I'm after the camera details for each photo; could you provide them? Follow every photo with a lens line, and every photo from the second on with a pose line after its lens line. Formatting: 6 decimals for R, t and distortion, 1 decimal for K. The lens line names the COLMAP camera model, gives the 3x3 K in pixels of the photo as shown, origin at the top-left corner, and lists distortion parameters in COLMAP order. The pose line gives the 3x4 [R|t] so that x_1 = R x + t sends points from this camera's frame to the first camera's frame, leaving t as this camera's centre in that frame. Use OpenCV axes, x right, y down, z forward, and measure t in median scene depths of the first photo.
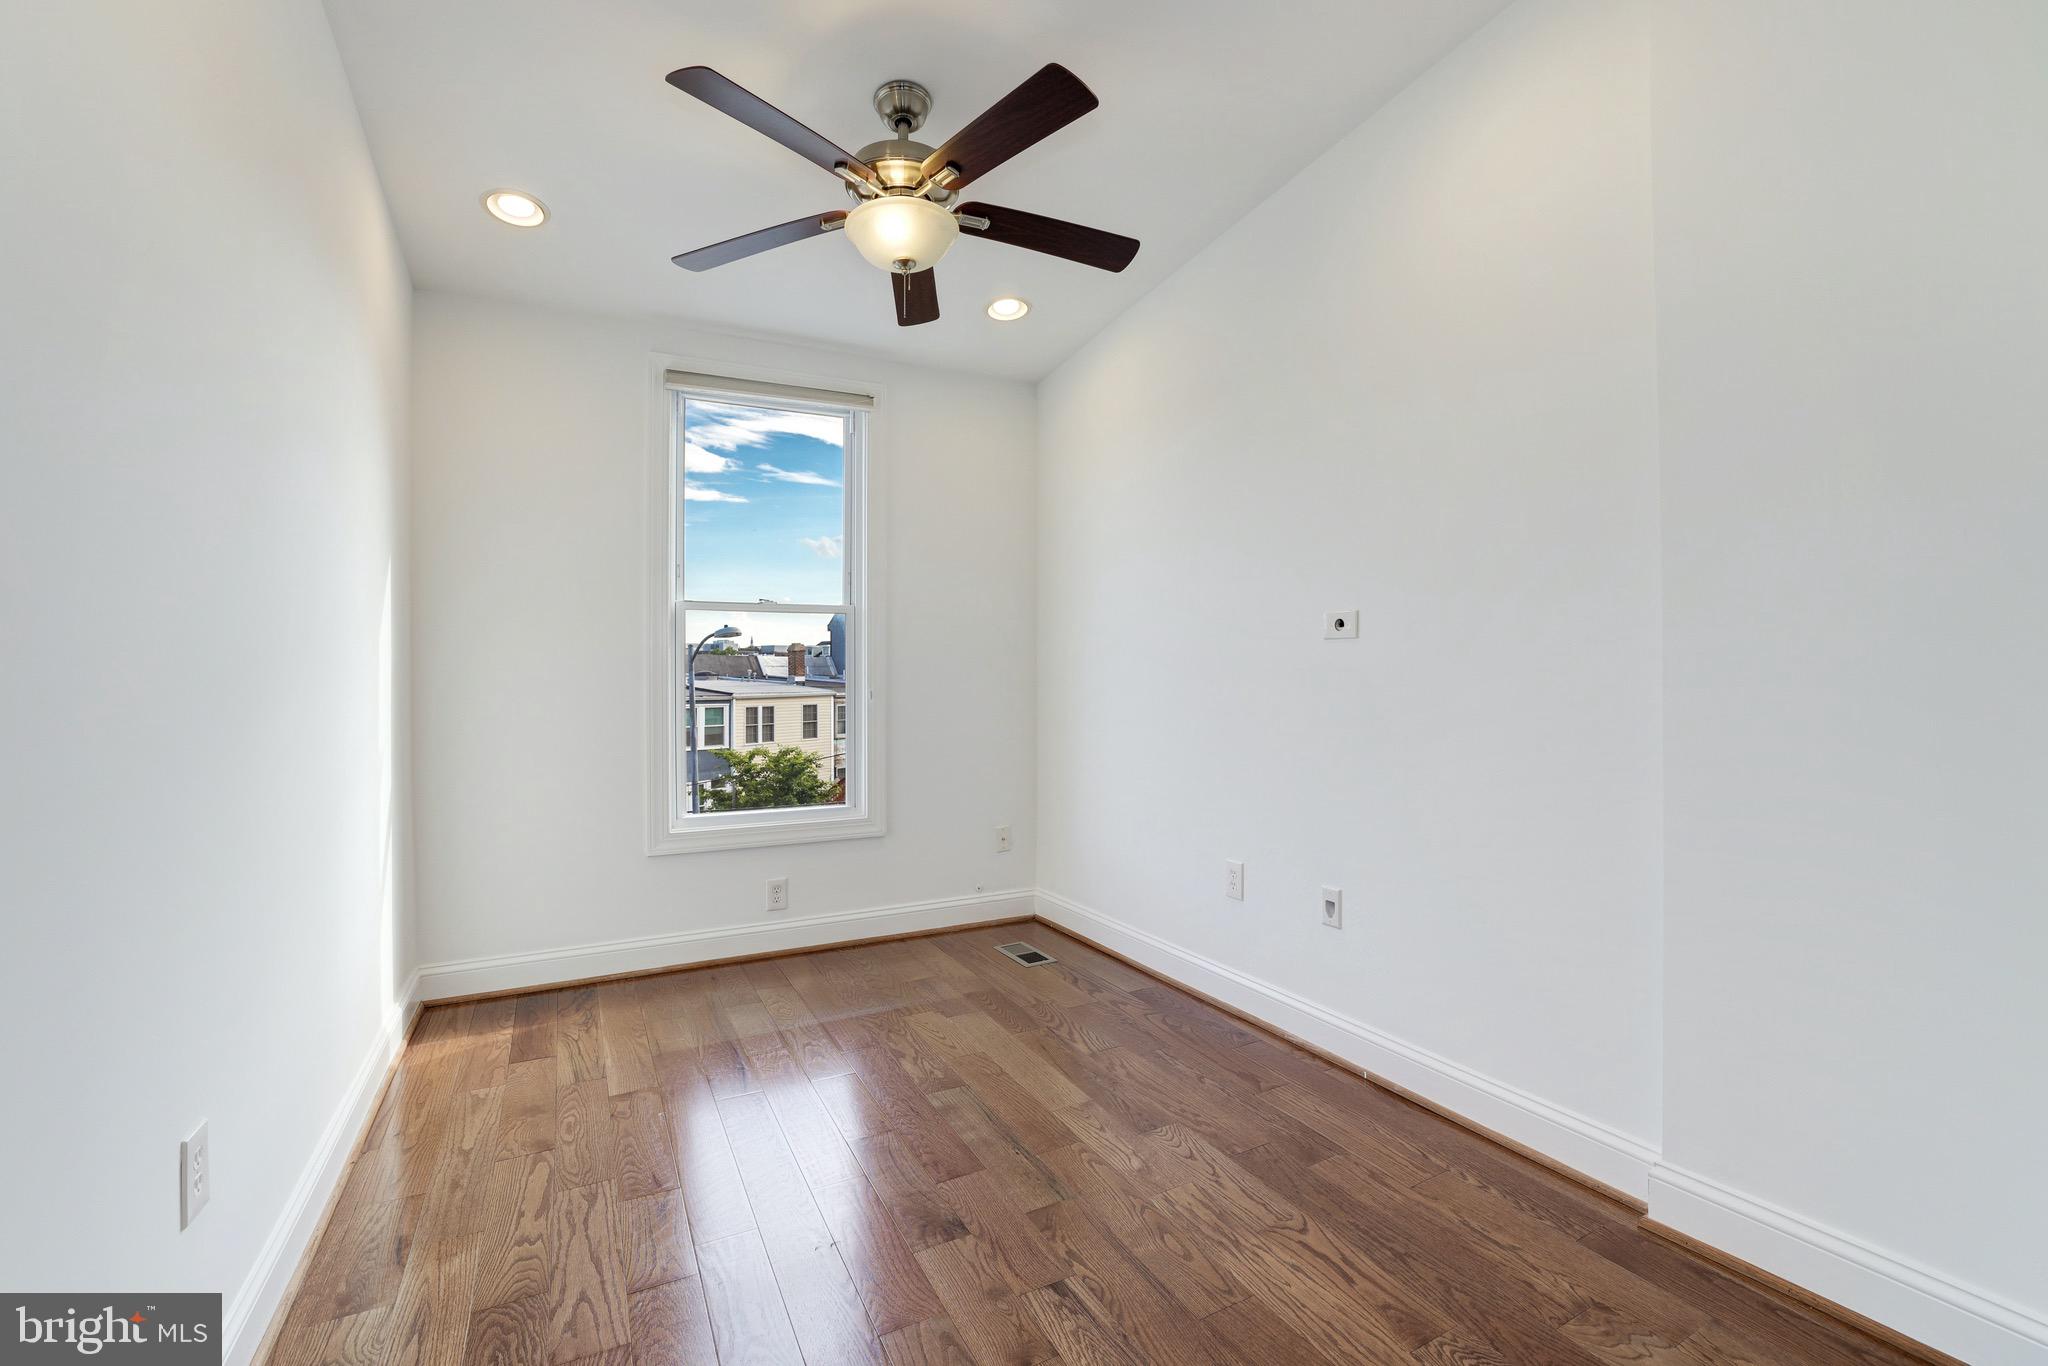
lens RADIAL K [[875.3, 0, 1014.9], [0, 875.3, 672.5], [0, 0, 1]] dist [-0.033538, 0.004746]
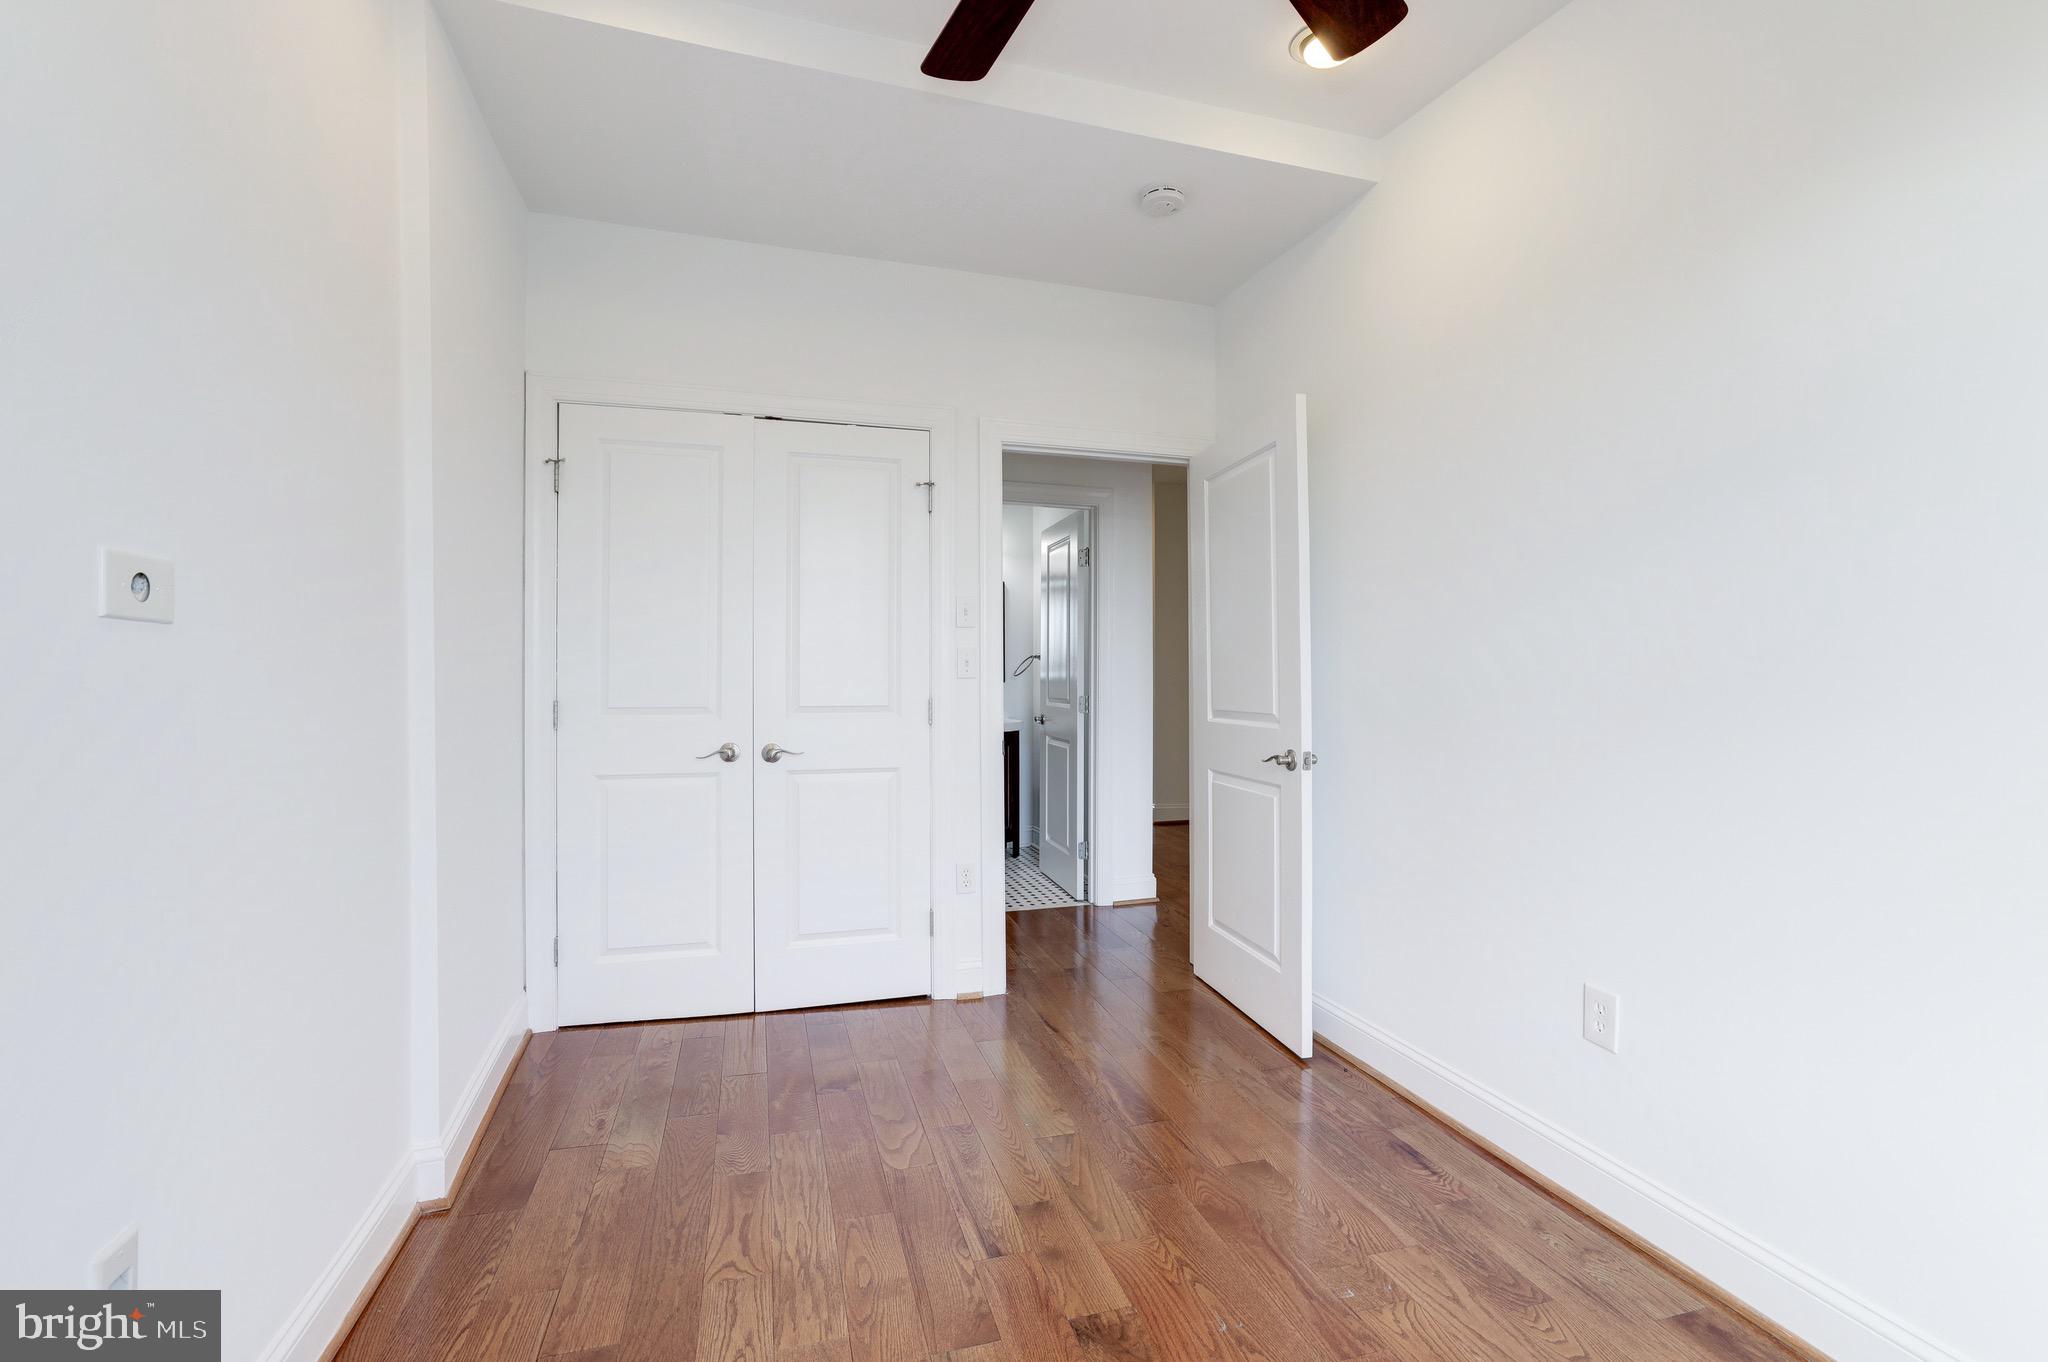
lens RADIAL K [[875.3, 0, 1026.8], [0, 875.3, 677.4], [0, 0, 1]] dist [-0.033538, 0.004746]
pose [[-0.985402, 0.007759, 0.170065, -0.170274], [0.007305, 0.999968, -0.003297, -0.008380], [-0.170085, -0.002007, -0.985427, 1.954240]]
